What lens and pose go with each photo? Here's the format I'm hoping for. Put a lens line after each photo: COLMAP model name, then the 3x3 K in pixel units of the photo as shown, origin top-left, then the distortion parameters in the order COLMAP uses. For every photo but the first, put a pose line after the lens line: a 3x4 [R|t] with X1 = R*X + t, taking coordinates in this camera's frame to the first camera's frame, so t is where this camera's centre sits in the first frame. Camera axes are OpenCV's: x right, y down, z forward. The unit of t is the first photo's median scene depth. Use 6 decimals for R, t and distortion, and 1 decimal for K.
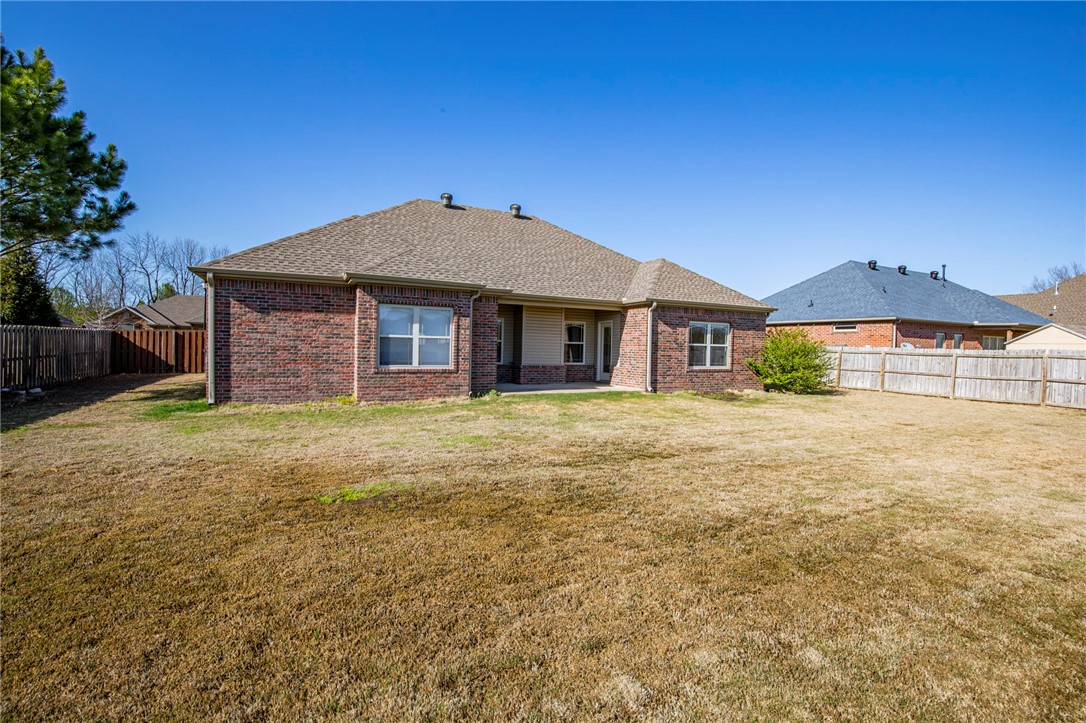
lens RADIAL K [[507.5, 0, 549.6], [0, 507.5, 357.7], [0, 0, 1]] dist [-0.036527, 0.007976]
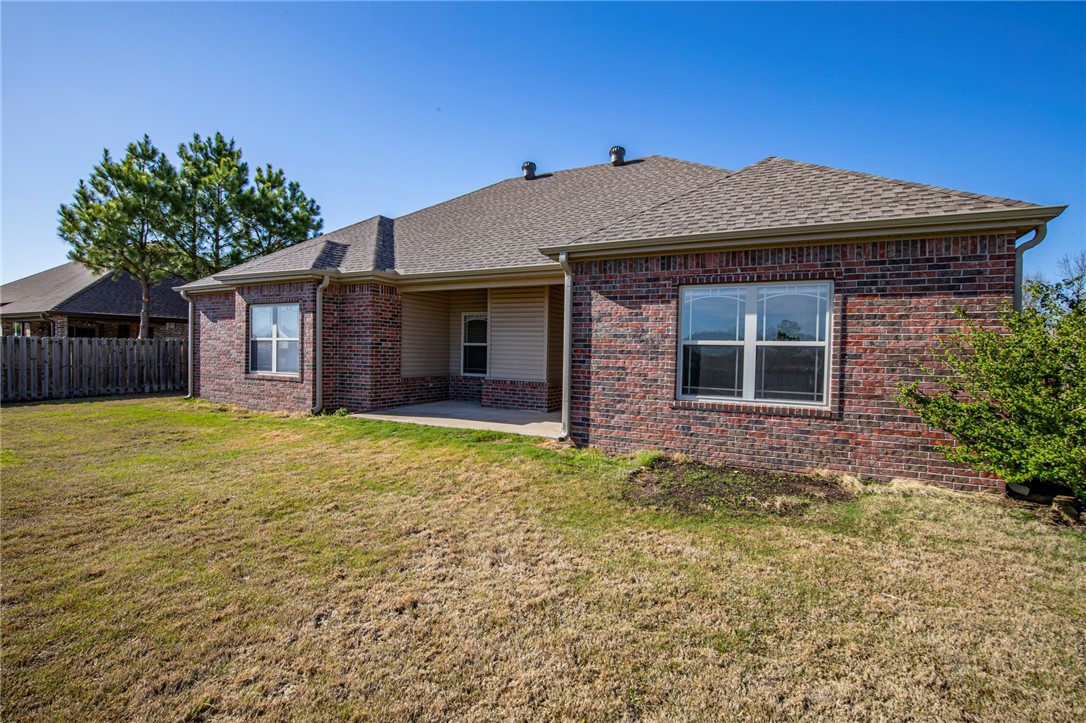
lens RADIAL K [[507.5, 0, 542.4], [0, 507.5, 366.7], [0, 0, 1]] dist [-0.036527, 0.007976]
pose [[0.581672, 0.013978, -0.813303, 0.549788], [-0.022630, 0.999743, 0.000998, -0.004094], [0.813109, 0.017825, 0.581839, 0.670652]]
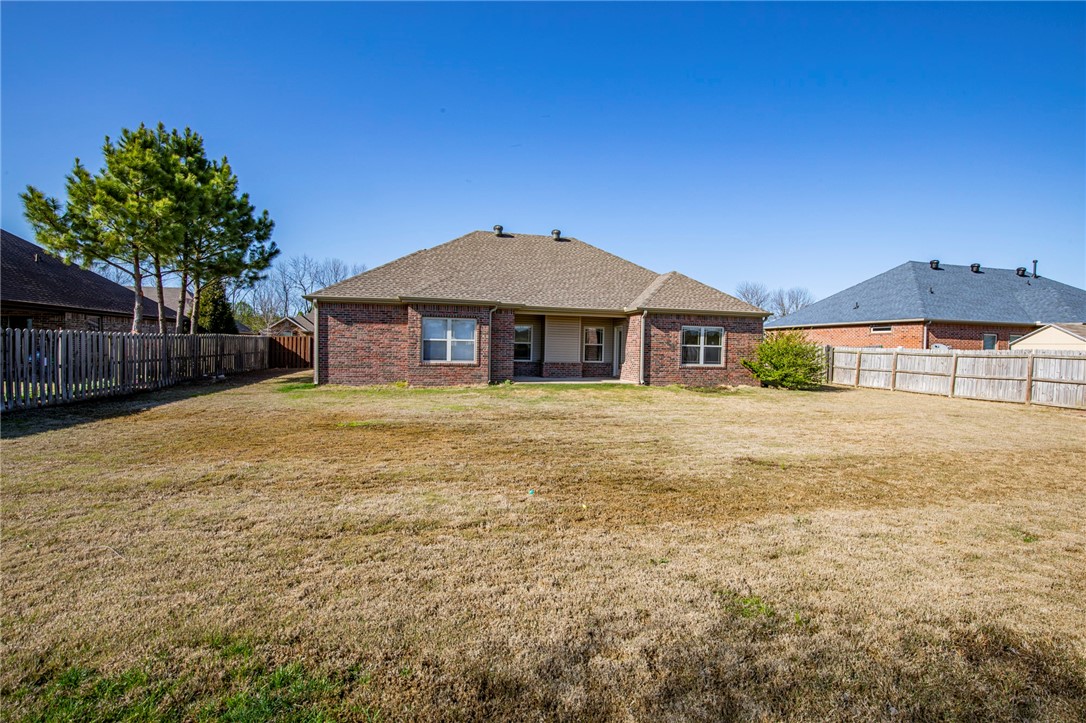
lens RADIAL K [[507.5, 0, 546.1], [0, 507.5, 359.3], [0, 0, 1]] dist [-0.036527, 0.007976]
pose [[0.971009, 0.003987, -0.239009, 0.251660], [-0.004781, 0.999985, -0.002741, 0.010934], [0.238995, 0.003804, 0.971013, -0.220898]]
